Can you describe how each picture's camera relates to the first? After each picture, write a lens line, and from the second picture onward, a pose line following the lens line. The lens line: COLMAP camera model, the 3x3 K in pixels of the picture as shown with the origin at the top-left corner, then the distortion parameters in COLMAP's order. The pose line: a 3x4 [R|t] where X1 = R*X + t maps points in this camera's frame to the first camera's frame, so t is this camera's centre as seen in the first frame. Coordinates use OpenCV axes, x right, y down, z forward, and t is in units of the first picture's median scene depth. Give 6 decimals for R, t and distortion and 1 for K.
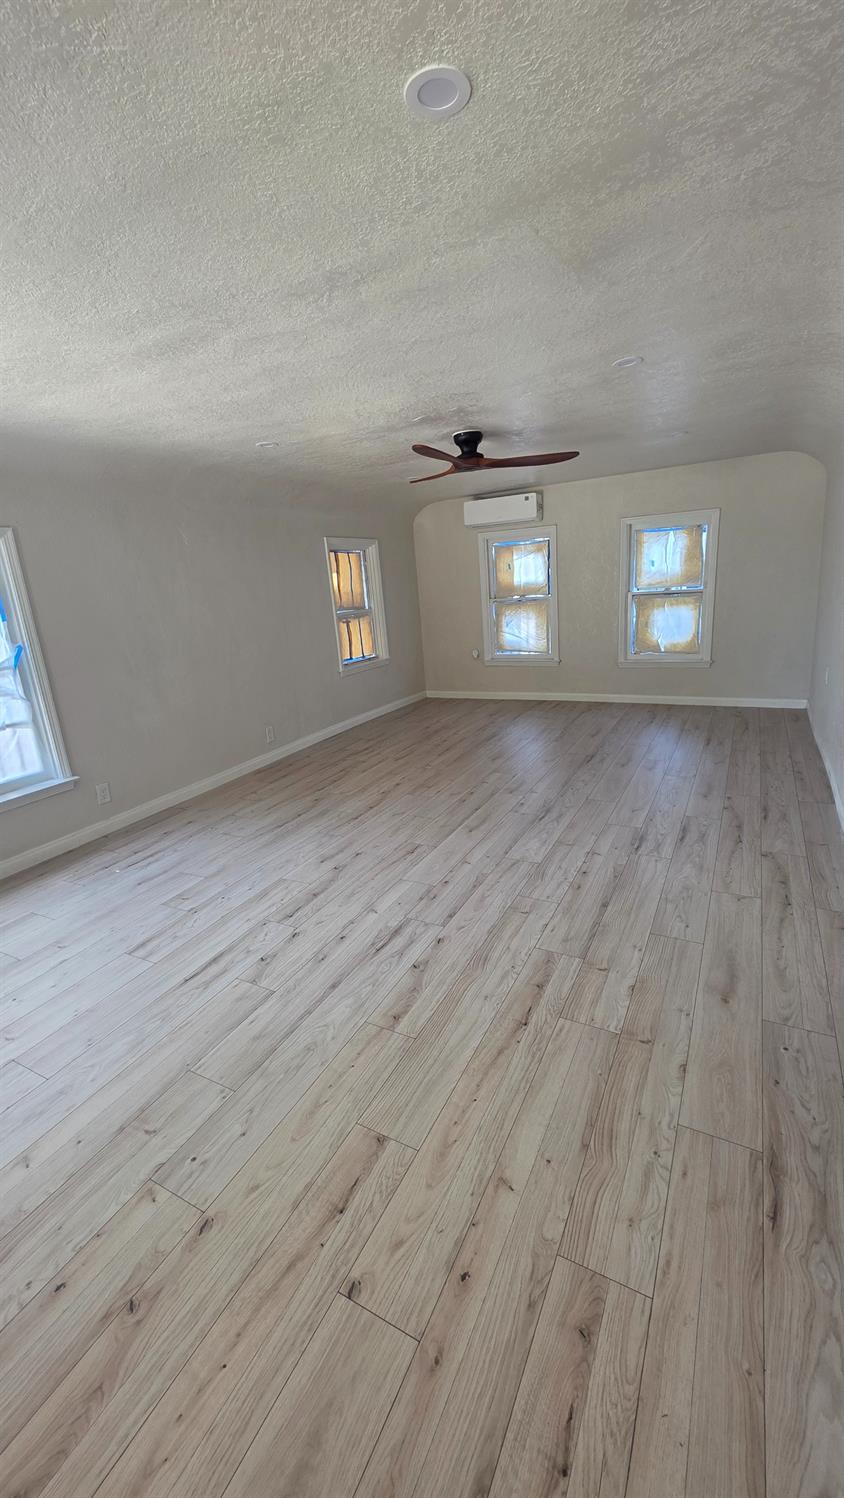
lens RADIAL K [[601.7, 0, 421.5], [0, 601.7, 744.9], [0, 0, 1]] dist [0.002801, 0.000103]
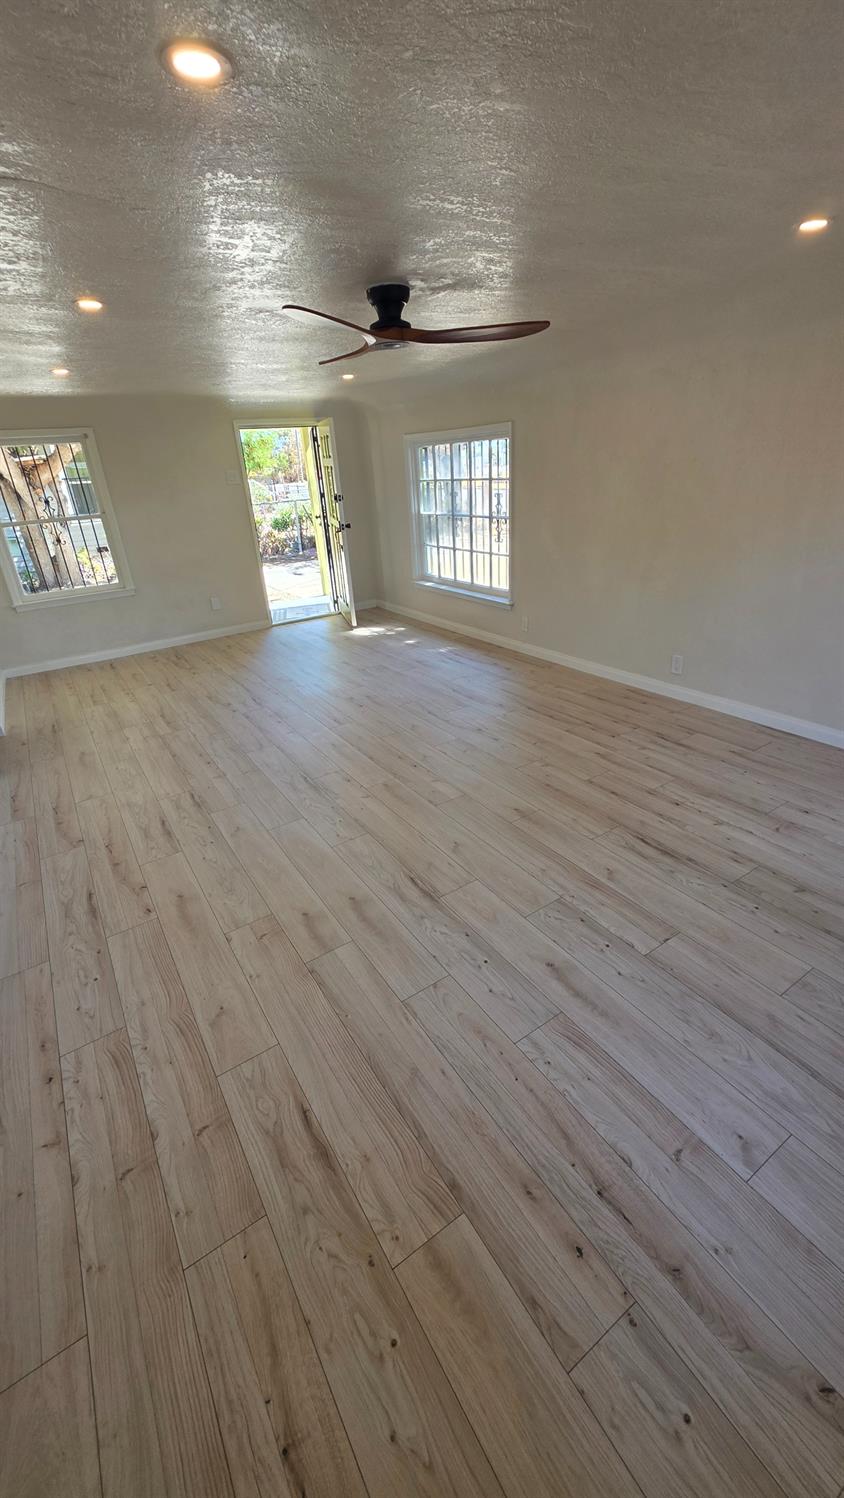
lens RADIAL K [[601.7, 0, 414.2], [0, 601.7, 750.8], [0, 0, 1]] dist [0.002801, 0.000103]
pose [[-0.488038, 0.464213, -0.739138, 0.864450], [-0.135068, 0.796469, 0.589401, -0.539326], [0.862308, 0.387484, -0.326007, 1.559439]]
